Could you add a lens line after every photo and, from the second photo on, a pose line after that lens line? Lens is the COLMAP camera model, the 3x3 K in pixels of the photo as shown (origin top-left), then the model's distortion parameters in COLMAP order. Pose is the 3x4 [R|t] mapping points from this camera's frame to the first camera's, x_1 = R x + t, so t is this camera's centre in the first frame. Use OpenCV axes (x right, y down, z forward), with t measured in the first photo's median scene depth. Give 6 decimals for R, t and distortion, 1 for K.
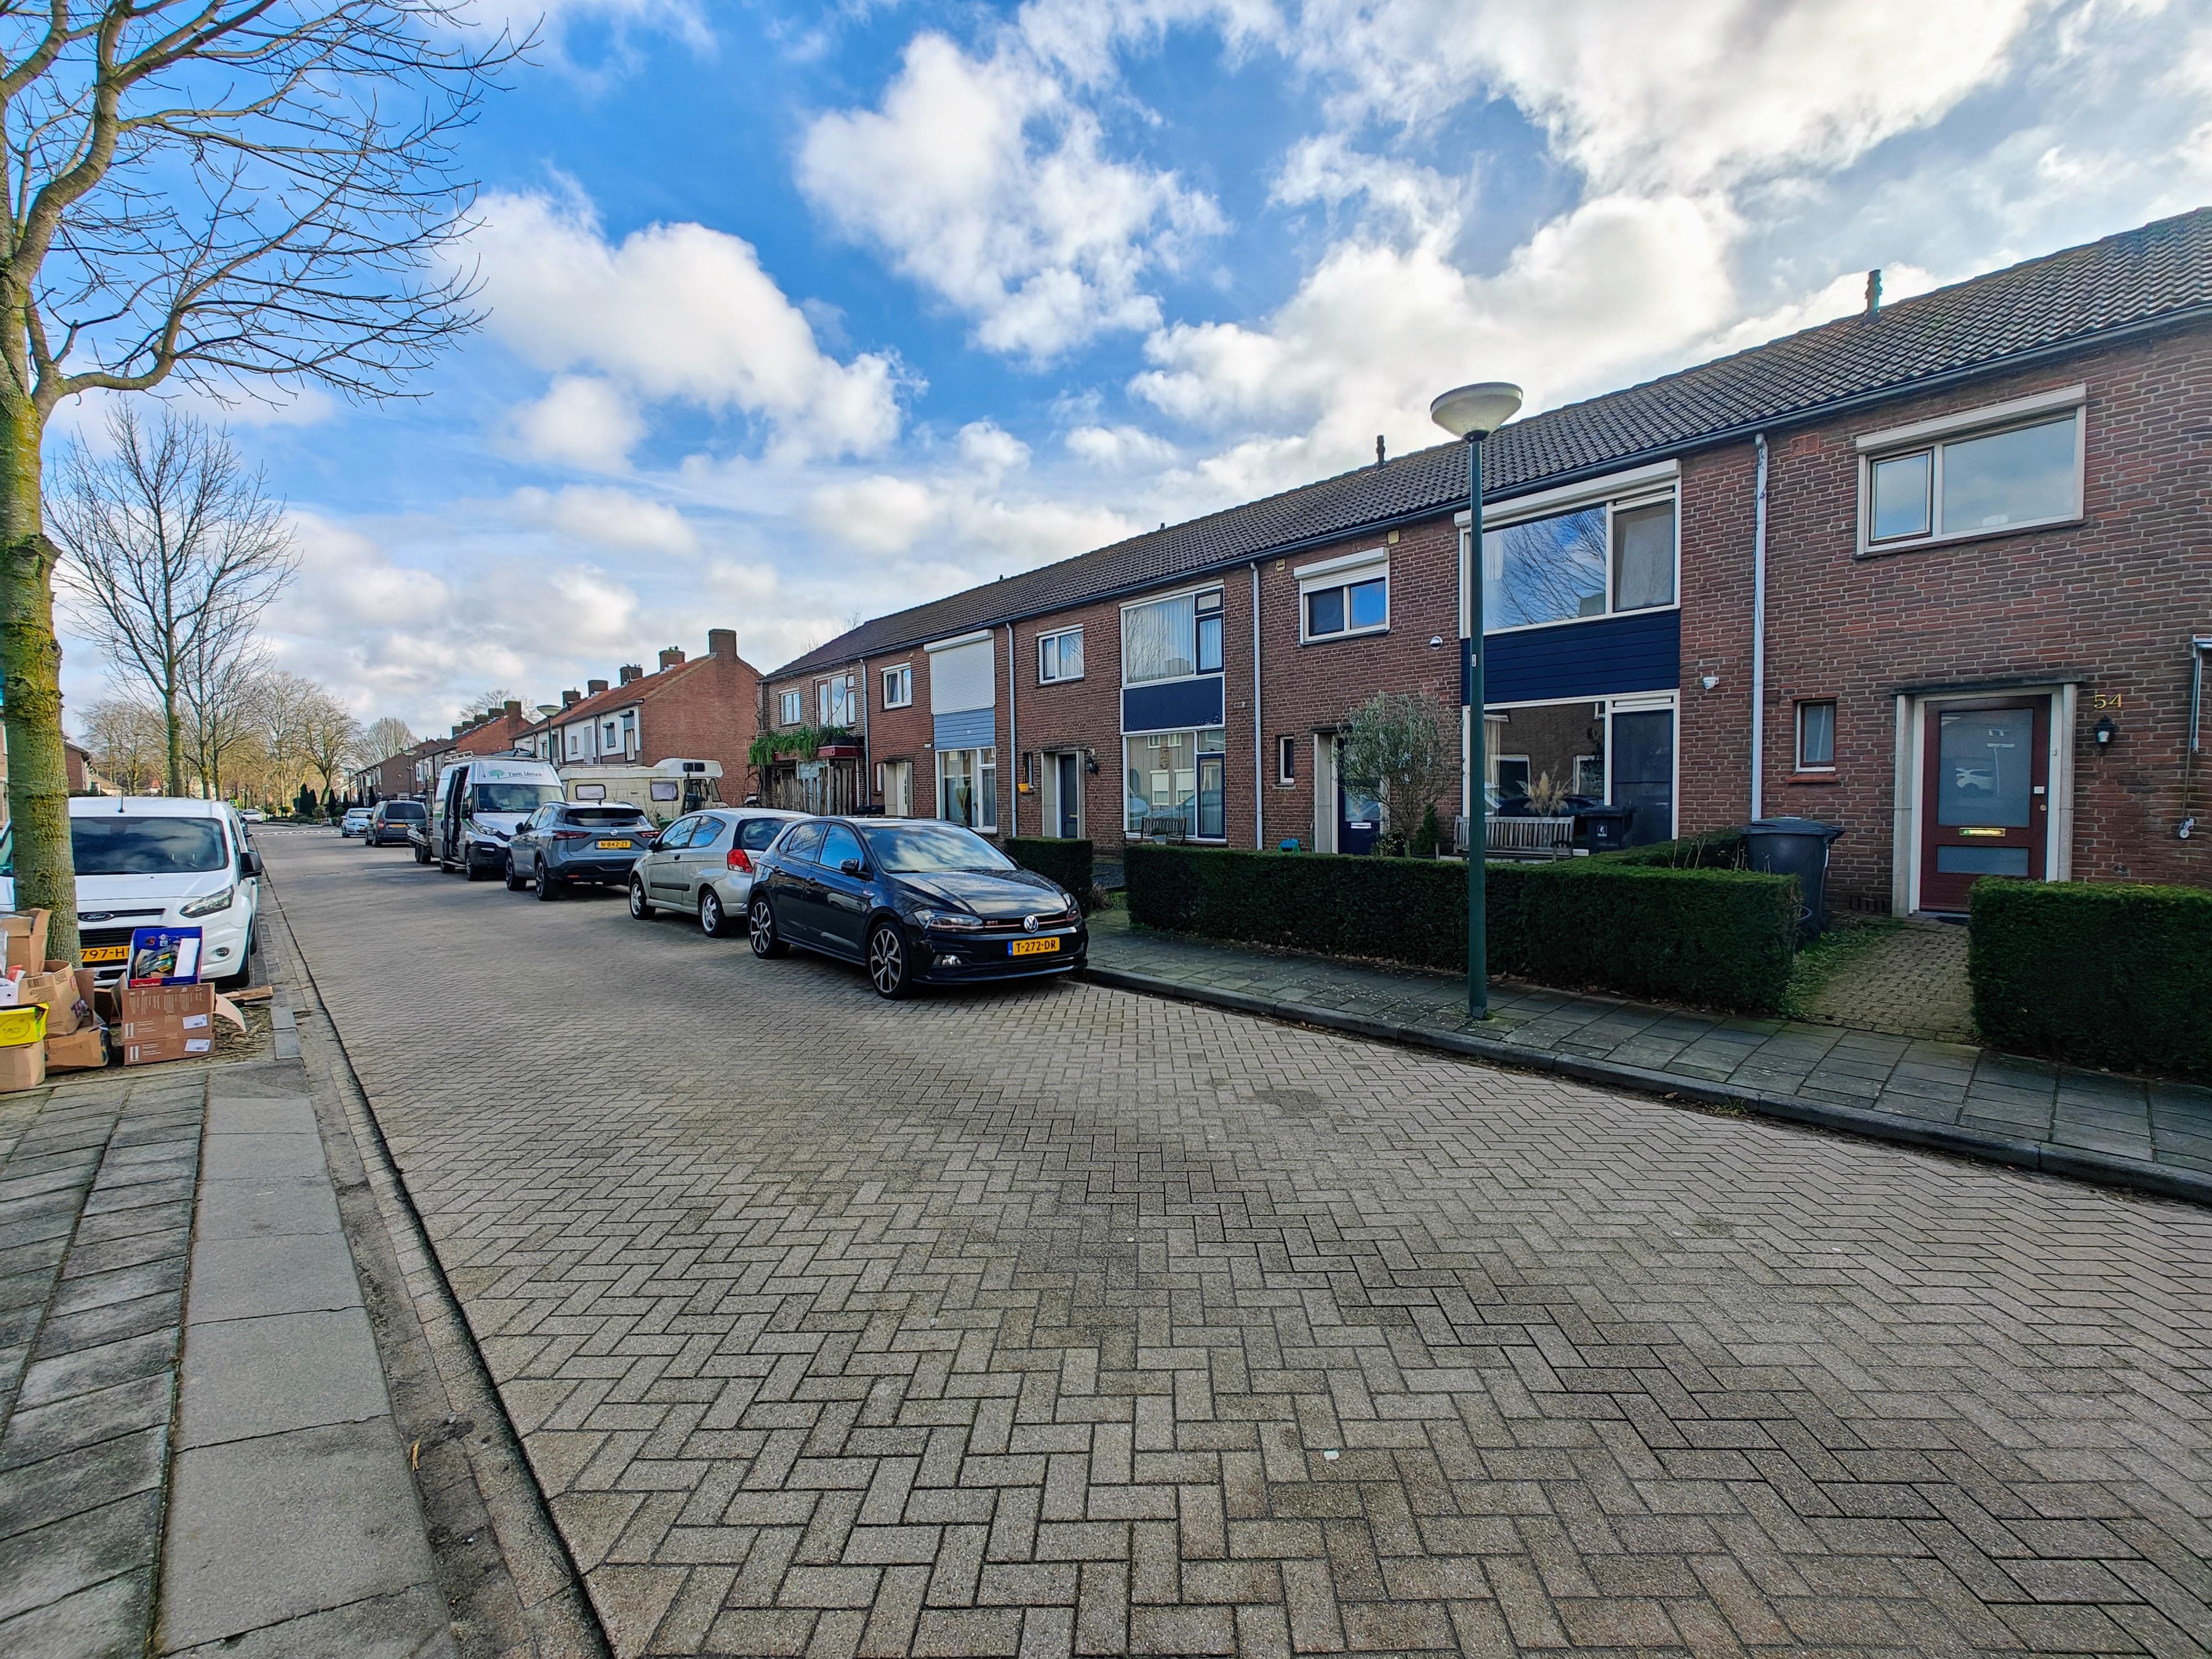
lens RADIAL K [[890.1, 0, 1114.5], [0, 890.1, 835.7], [0, 0, 1]] dist [-0.002185, -0.000030]
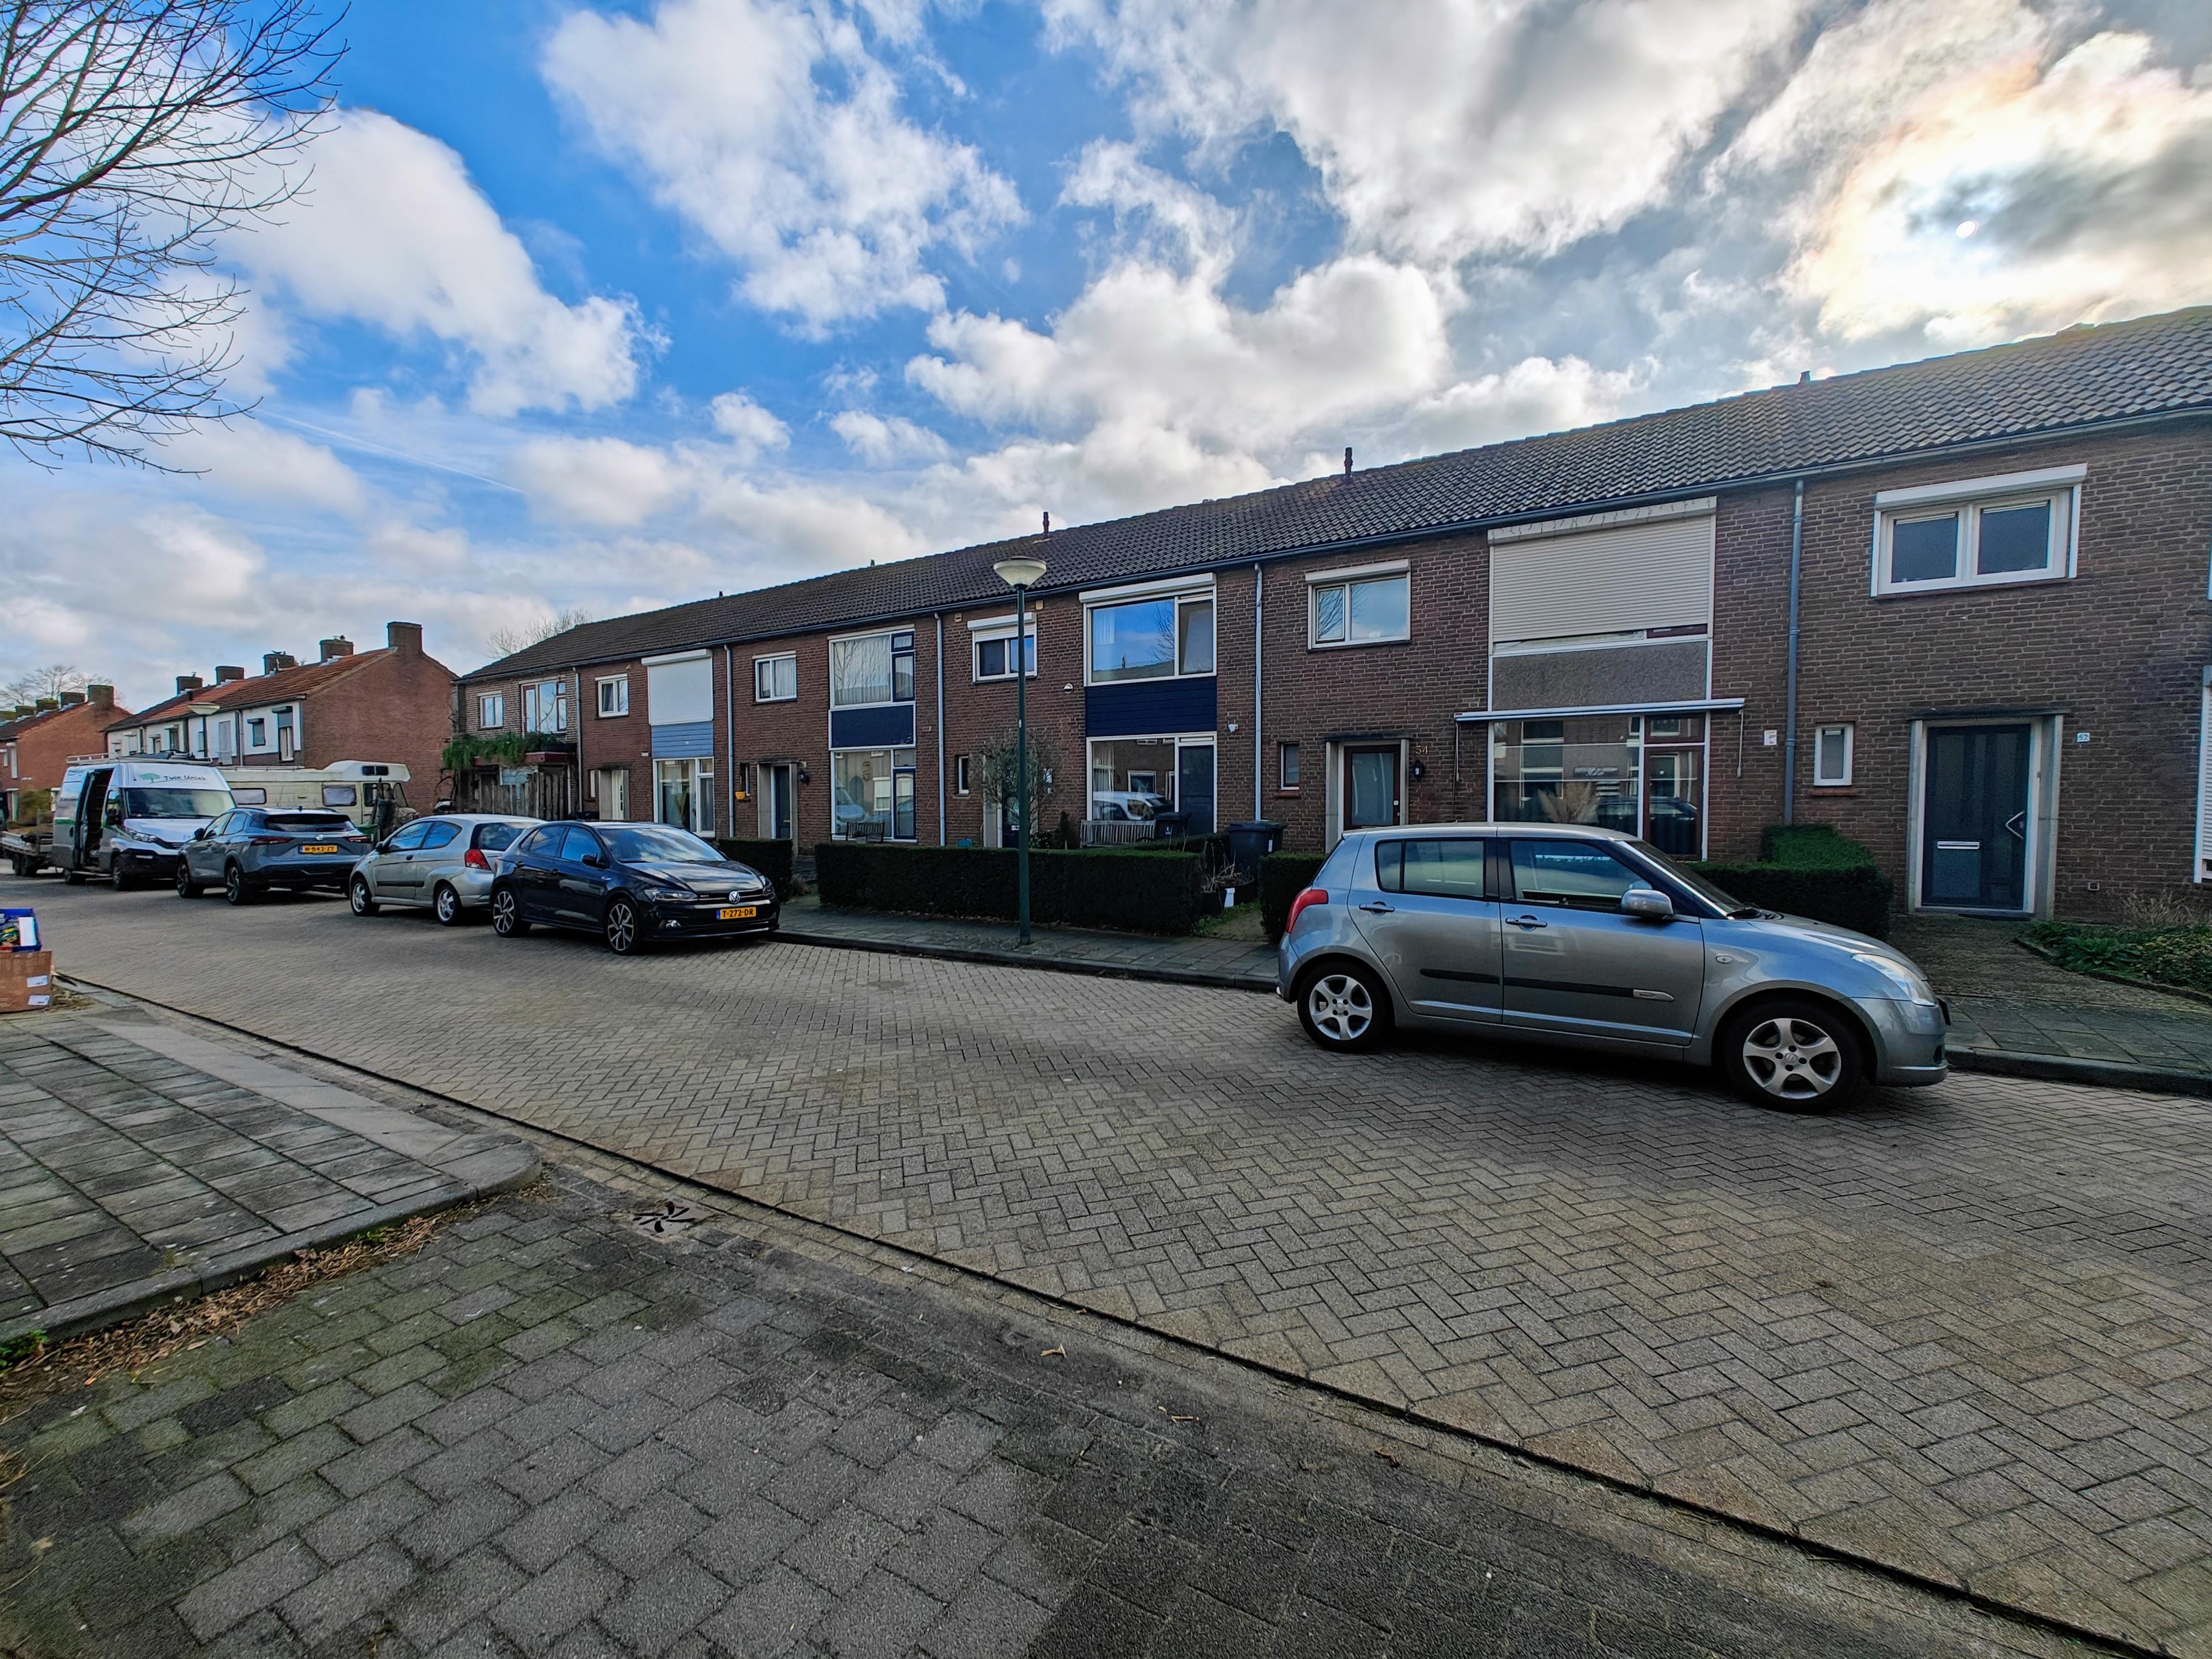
lens RADIAL K [[957.7, 0, 1094.4], [0, 957.7, 816.8], [0, 0, 1]] dist [0.002145, 0.000117]
pose [[0.971364, -0.001039, 0.237594, 0.054819], [0.007429, 0.999634, -0.025999, 0.008960], [-0.237480, 0.027020, 0.971017, -0.335455]]
